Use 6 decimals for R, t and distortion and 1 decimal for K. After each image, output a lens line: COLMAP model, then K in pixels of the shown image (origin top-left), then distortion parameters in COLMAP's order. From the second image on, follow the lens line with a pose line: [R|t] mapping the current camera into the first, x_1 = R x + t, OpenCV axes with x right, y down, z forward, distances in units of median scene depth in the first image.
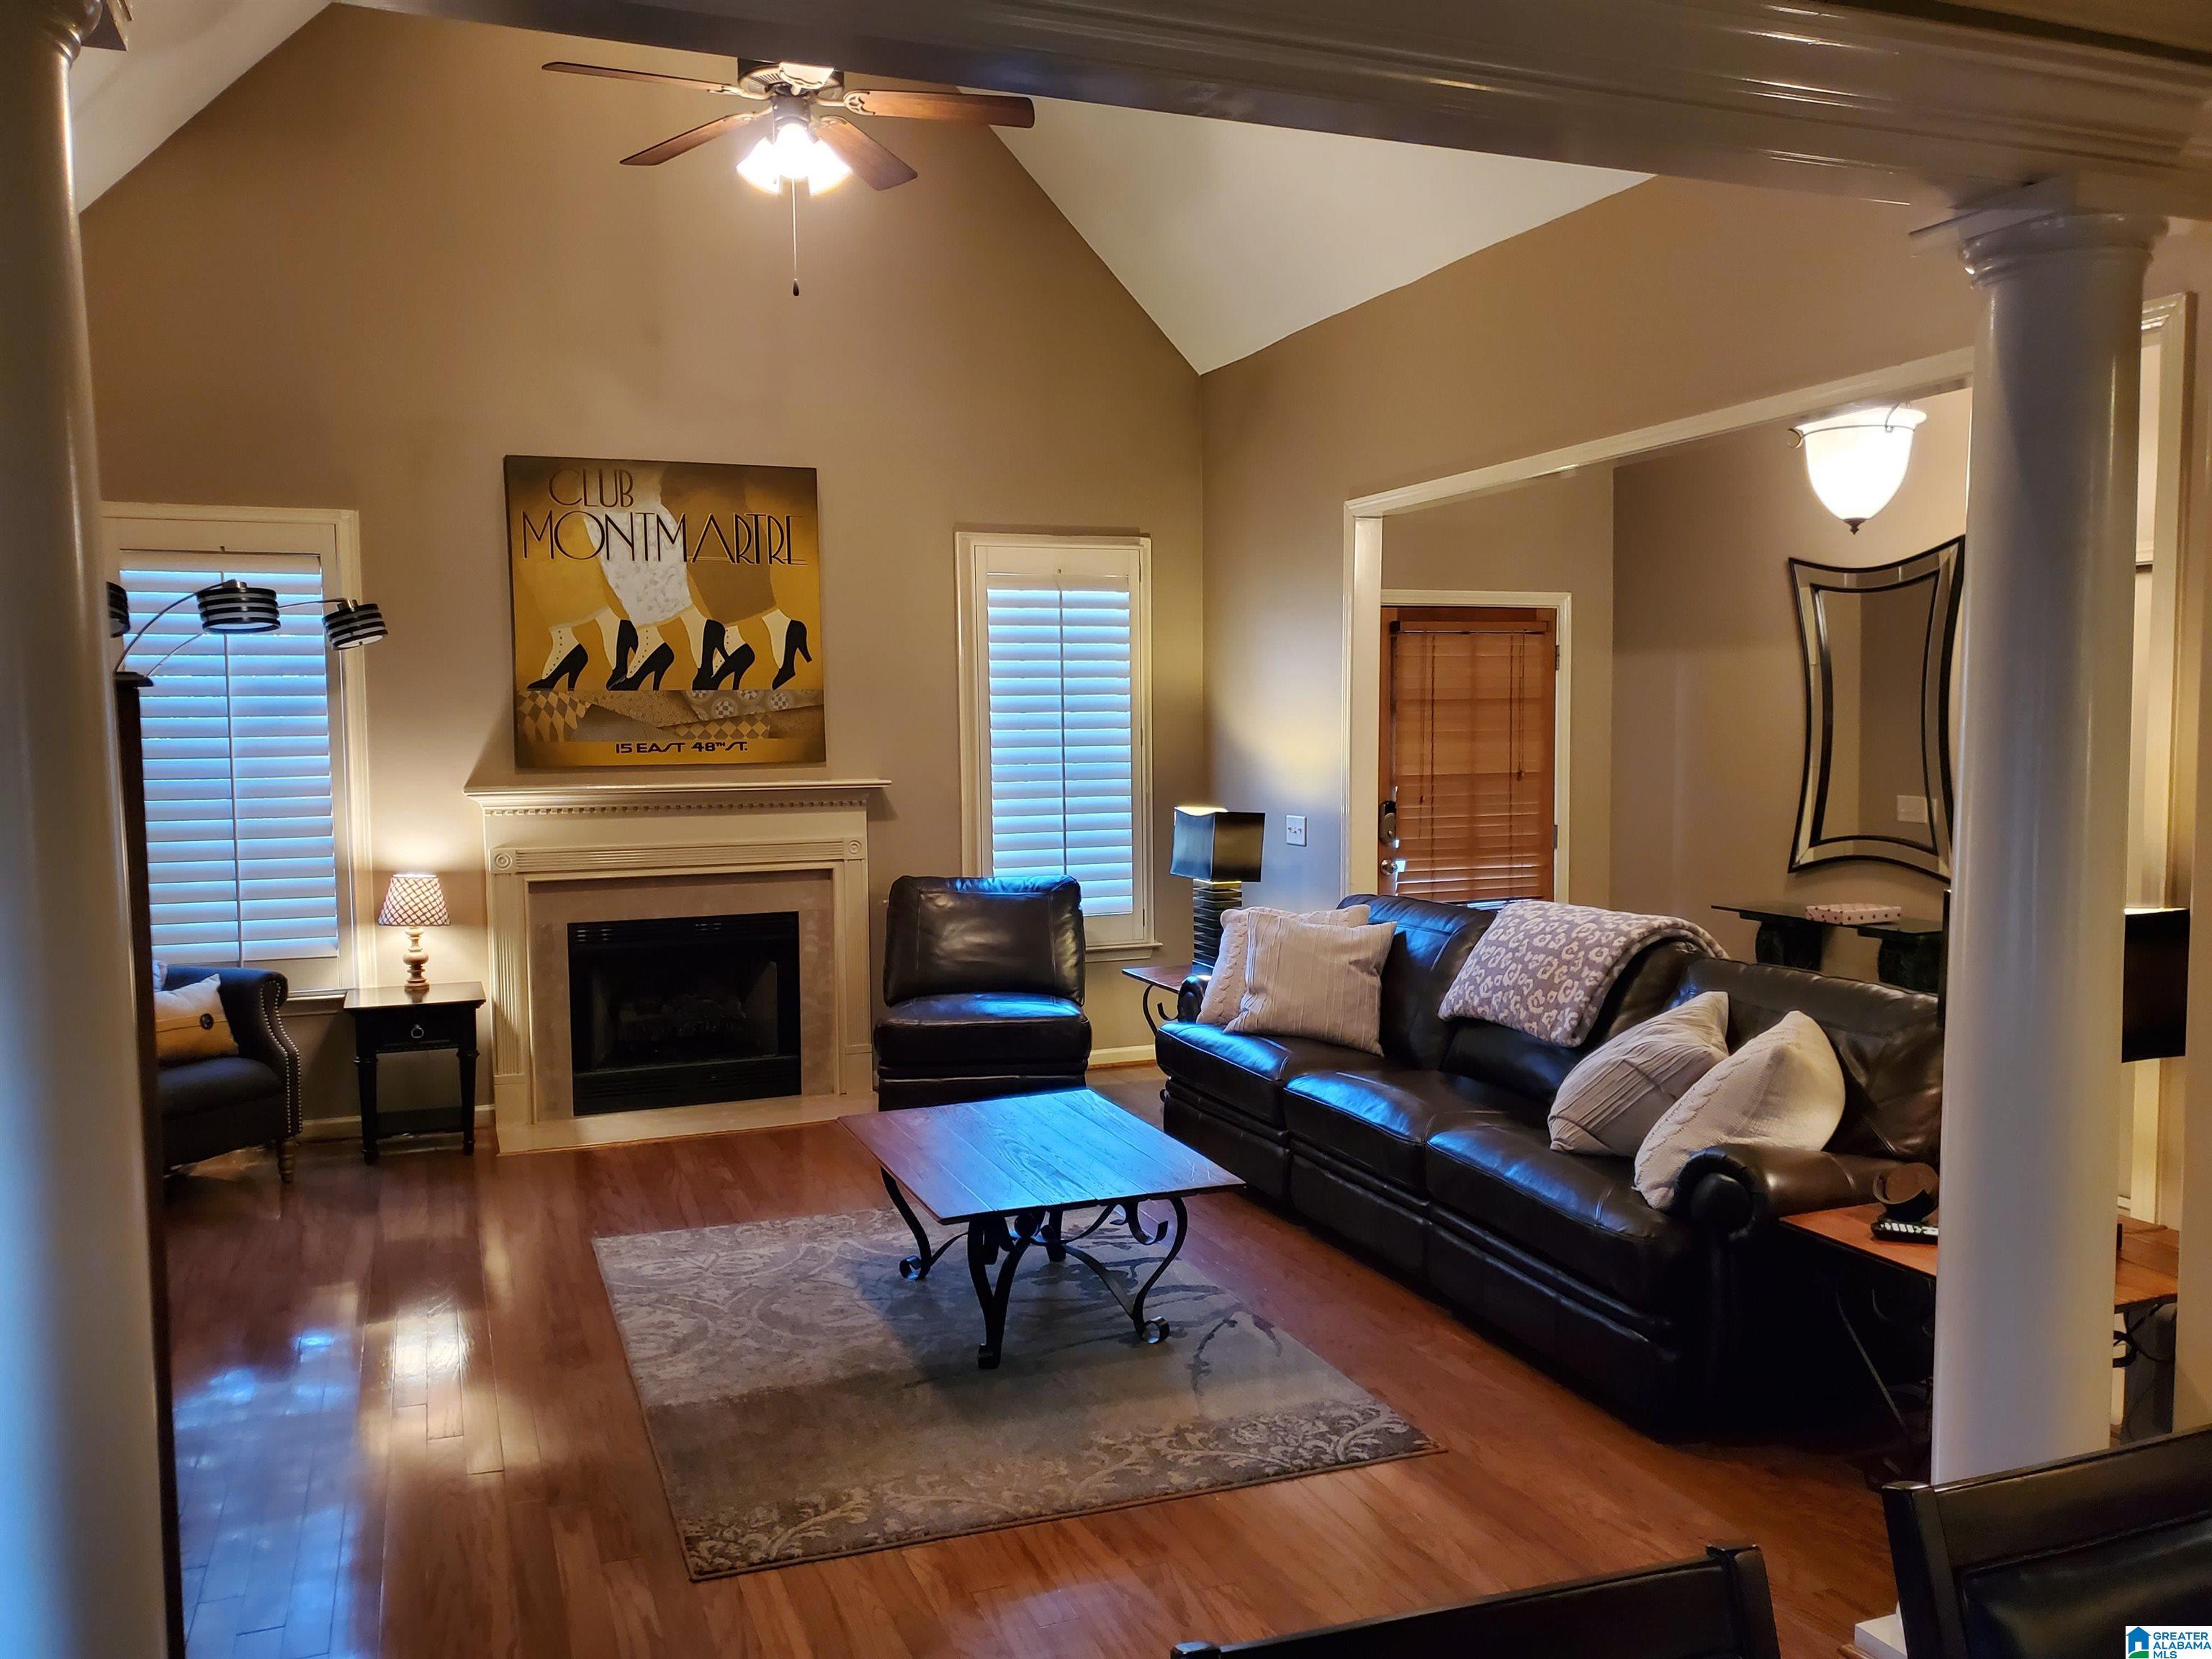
lens RADIAL K [[1734.5, 0, 1100.1], [0, 1734.5, 853.8], [0, 0, 1]] dist [0.016083, -0.002990]
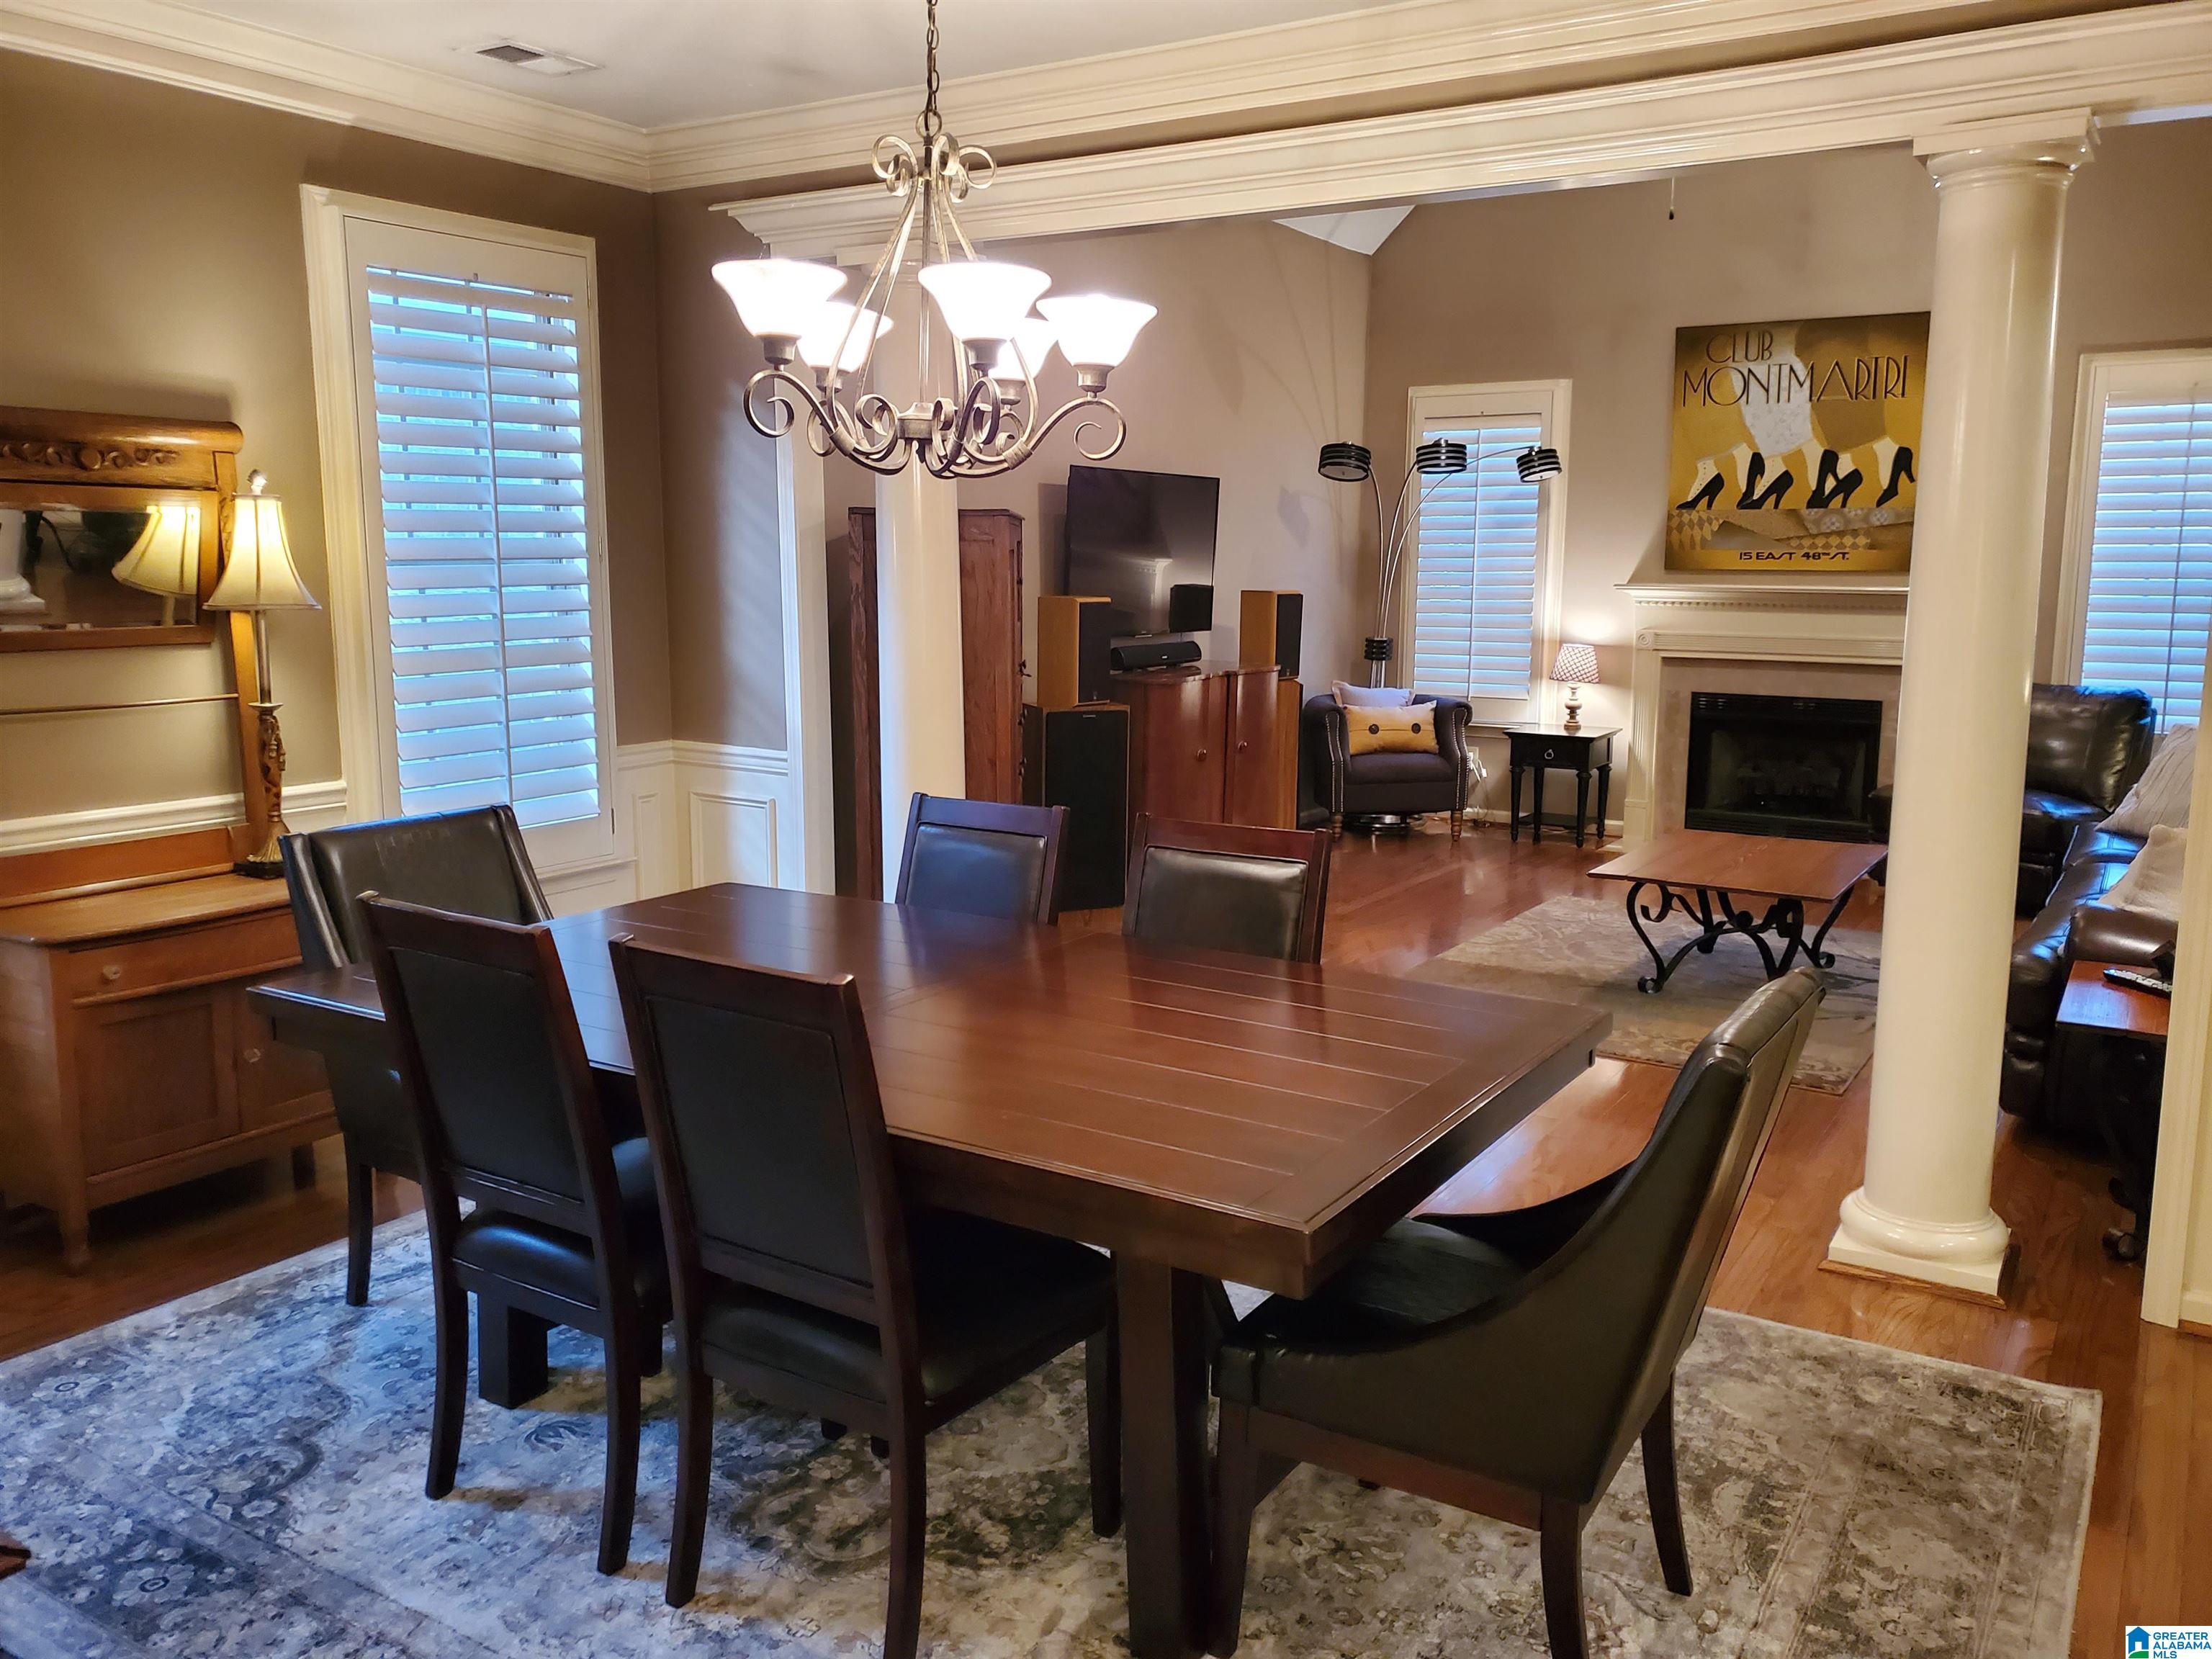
lens RADIAL K [[1734.5, 0, 1118.1], [0, 1734.5, 817.6], [0, 0, 1]] dist [0.016083, -0.002990]
pose [[0.594510, 0.136315, -0.792449, 0.477914], [-0.069175, 0.990542, 0.118495, 0.009046], [0.801107, -0.015629, 0.598317, -0.119103]]
